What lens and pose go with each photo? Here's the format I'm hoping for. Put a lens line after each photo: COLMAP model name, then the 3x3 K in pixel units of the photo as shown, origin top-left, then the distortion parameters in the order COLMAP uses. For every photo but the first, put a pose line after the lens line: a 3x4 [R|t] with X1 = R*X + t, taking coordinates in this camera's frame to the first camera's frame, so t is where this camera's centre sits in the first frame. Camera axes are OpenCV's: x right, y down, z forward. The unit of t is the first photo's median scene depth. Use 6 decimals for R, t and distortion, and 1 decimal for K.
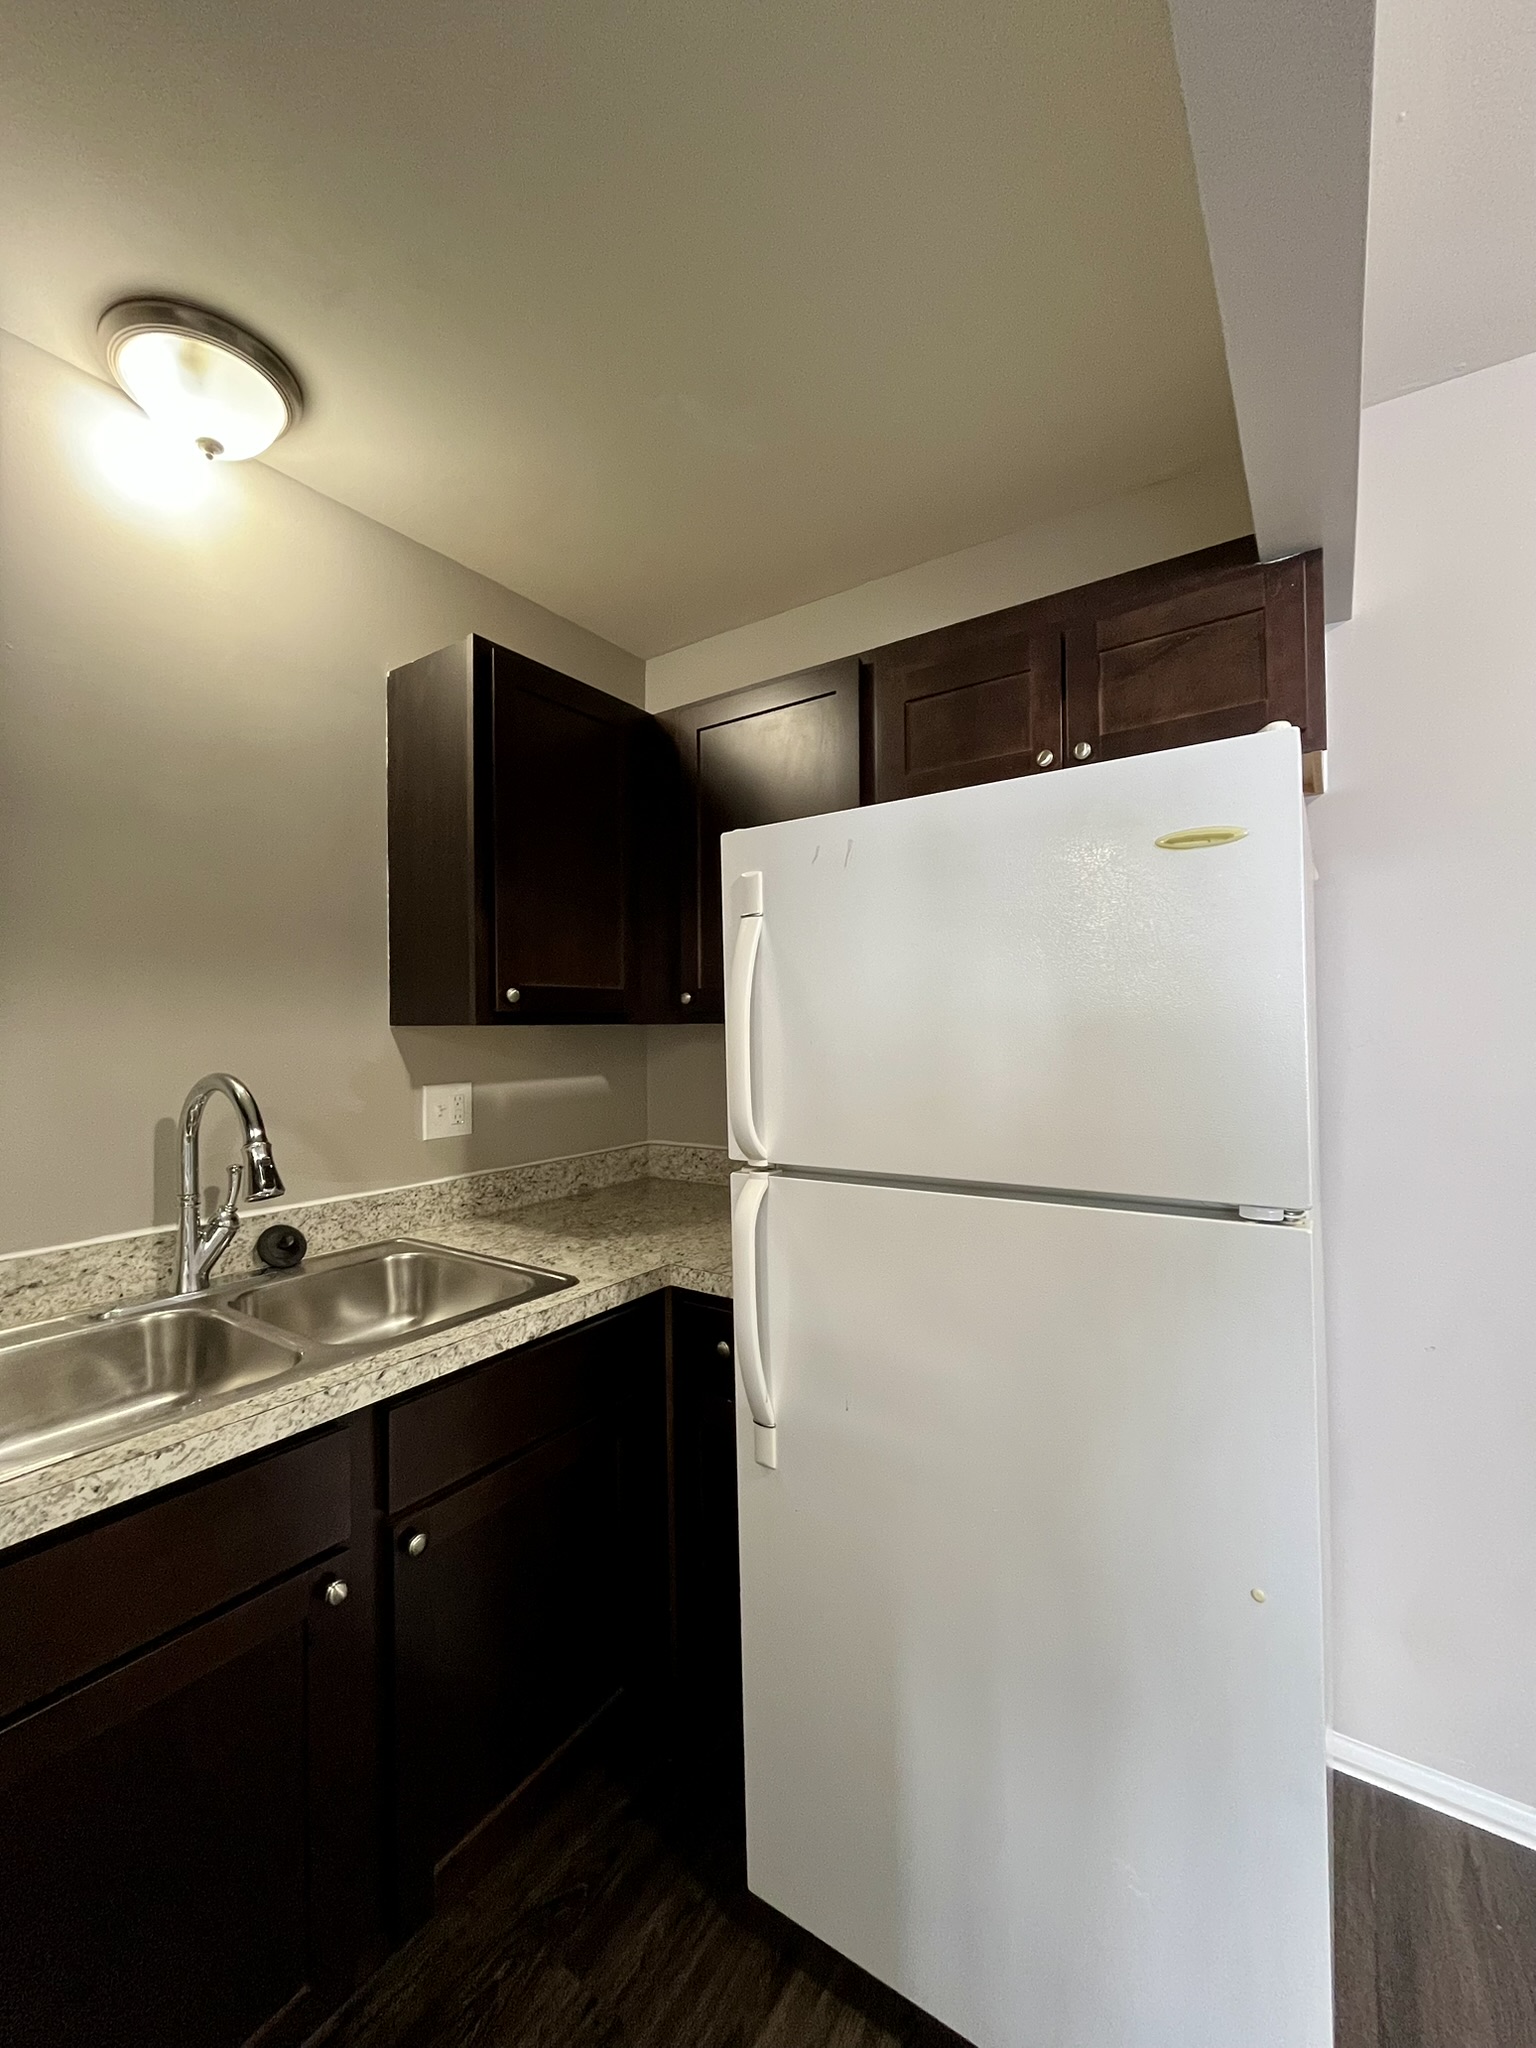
lens RADIAL K [[820.8, 0, 770.1], [0, 820.8, 1016.6], [0, 0, 1]] dist [-0.002550, -0.000189]
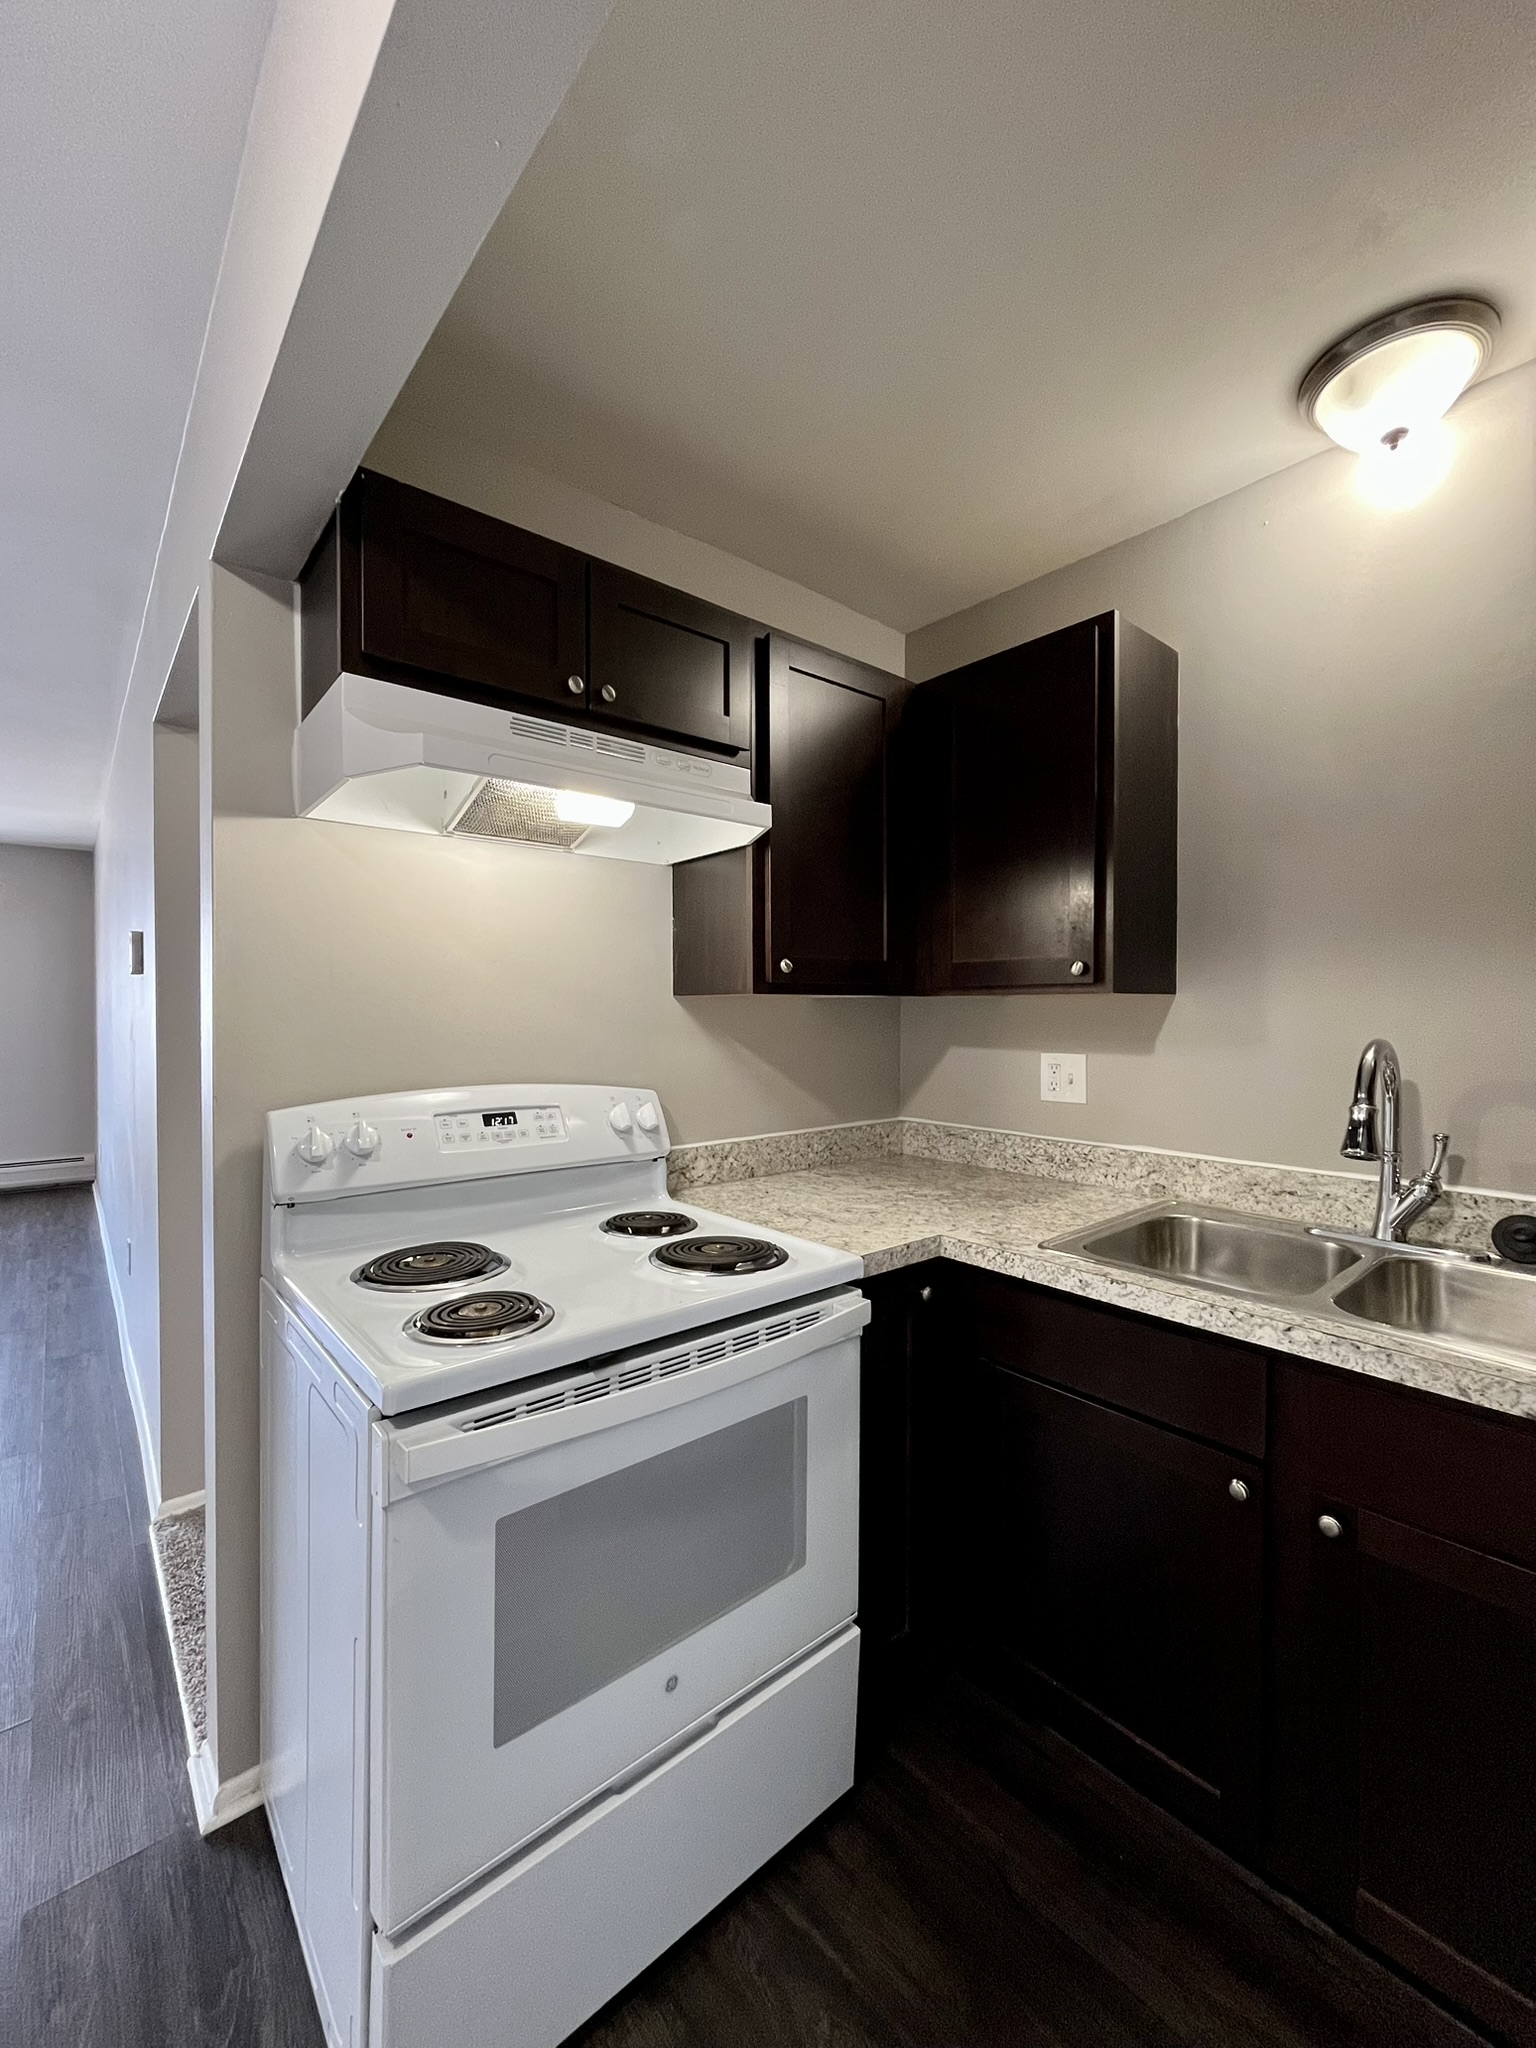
lens RADIAL K [[820.8, 0, 778.4], [0, 820.8, 1017.2], [0, 0, 1]] dist [-0.002550, -0.000189]
pose [[-0.245239, 0.018059, -0.969294, 0.552813], [0.018743, 0.999728, 0.013884, 0.011553], [0.969281, -0.014763, -0.245511, 0.509272]]
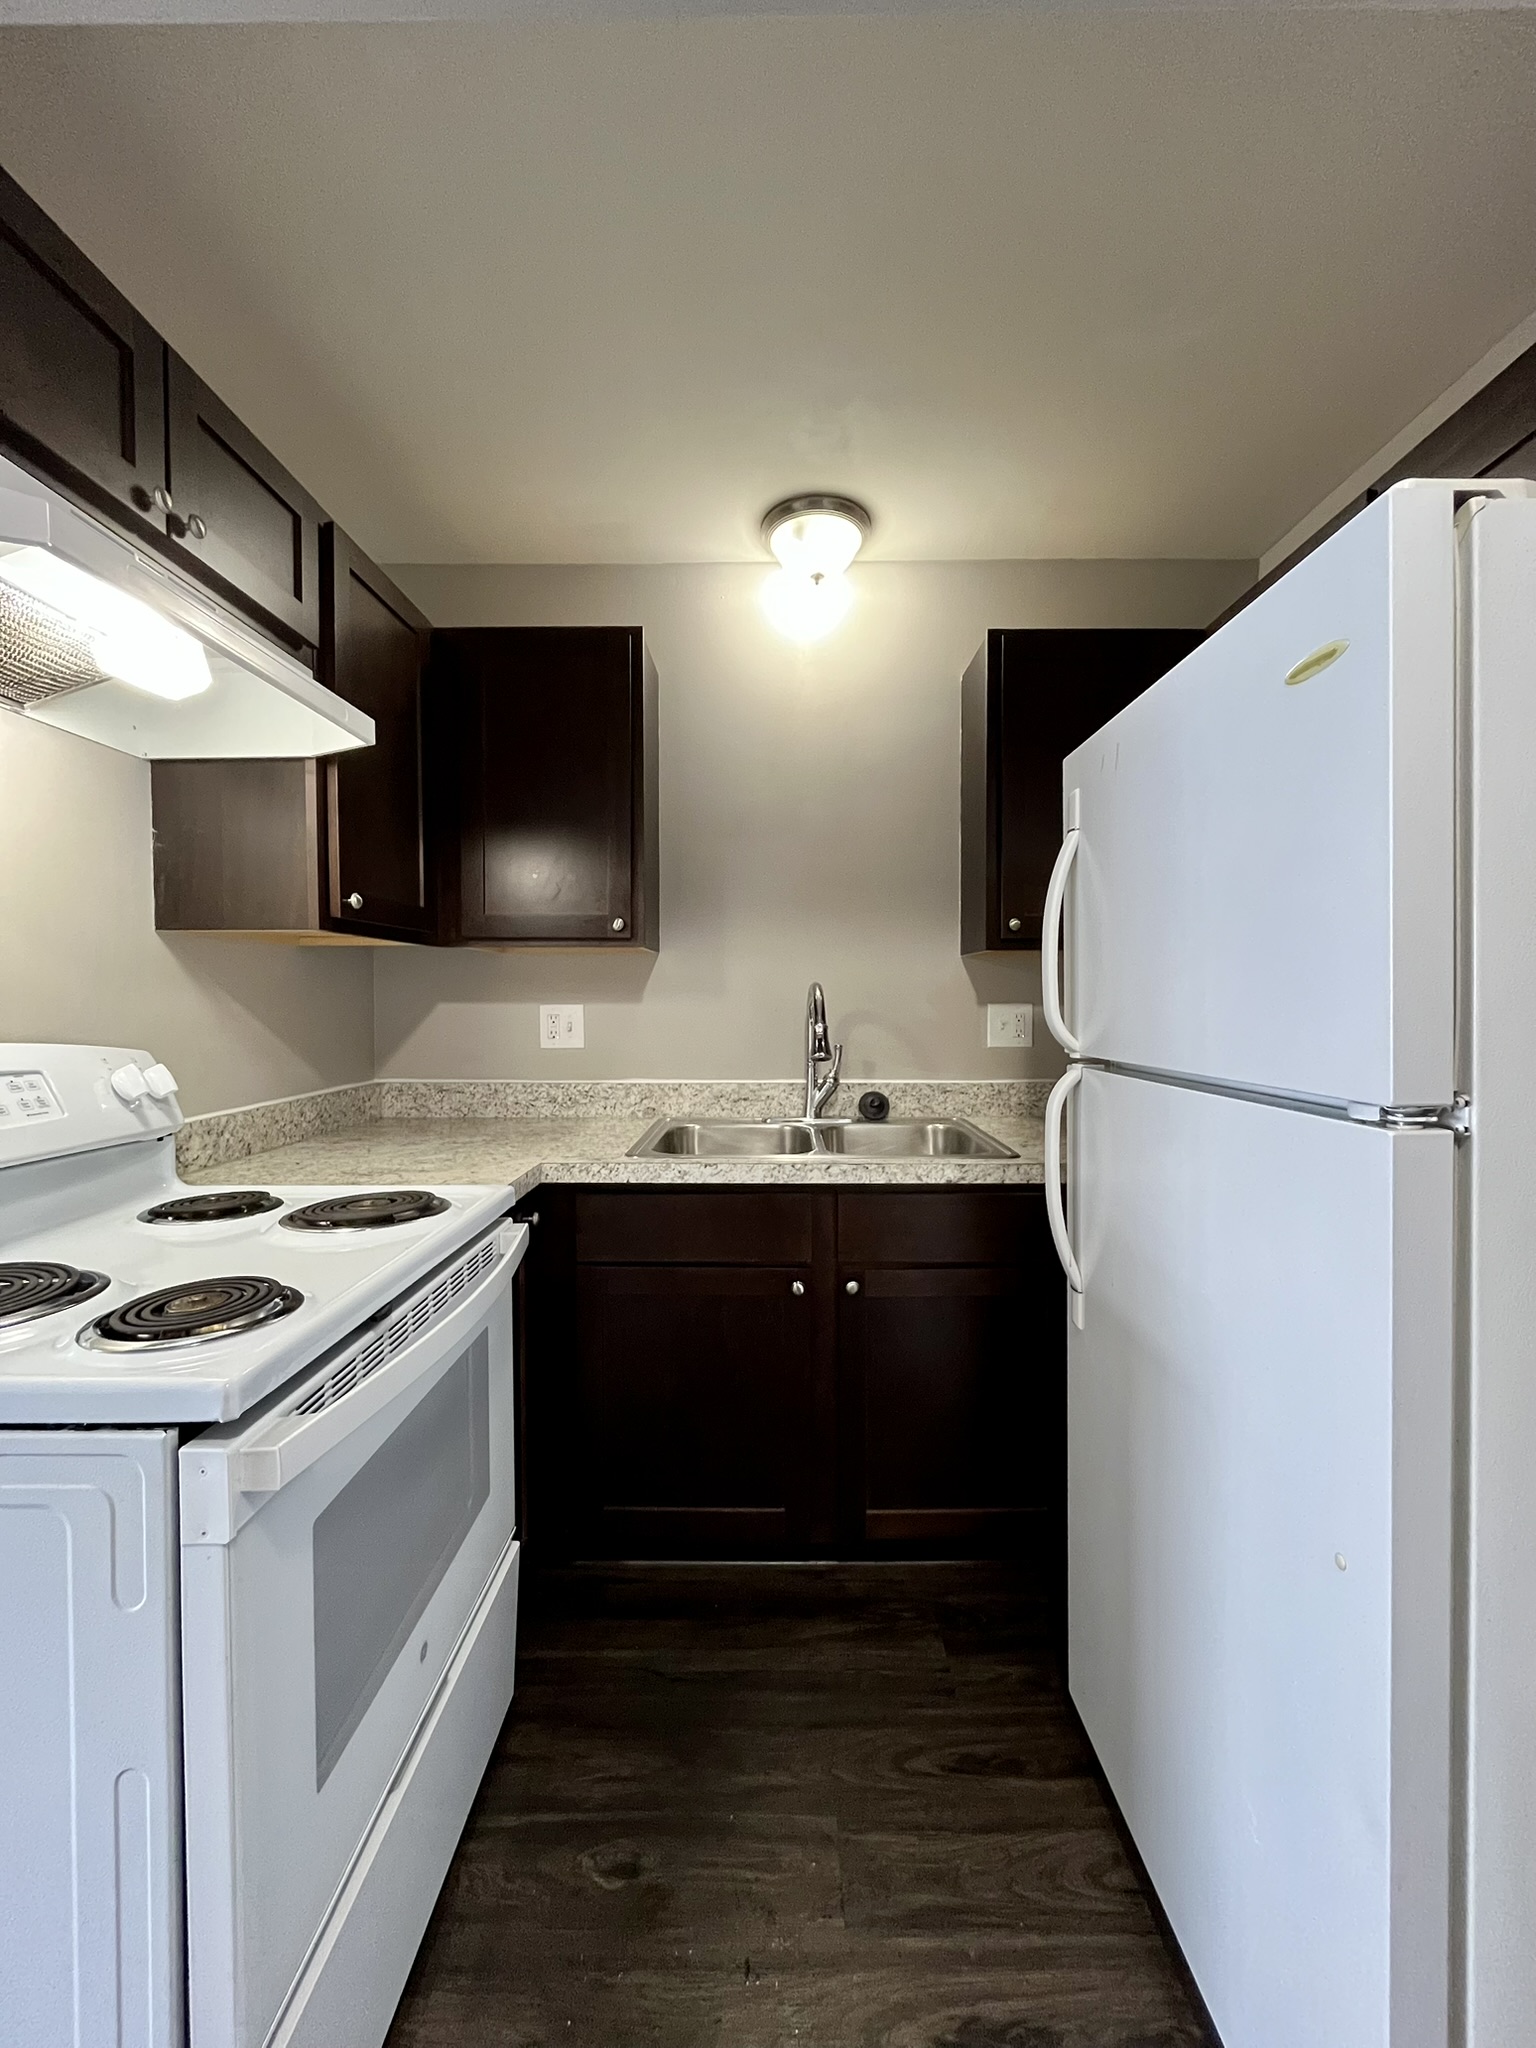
lens RADIAL K [[820.8, 0, 772.0], [0, 820.8, 1014.5], [0, 0, 1]] dist [-0.002550, -0.000189]
pose [[0.563052, 0.028752, -0.825921, 0.596626], [0.008256, 0.999149, 0.040411, 0.067107], [0.826380, -0.029573, 0.562335, 0.037038]]
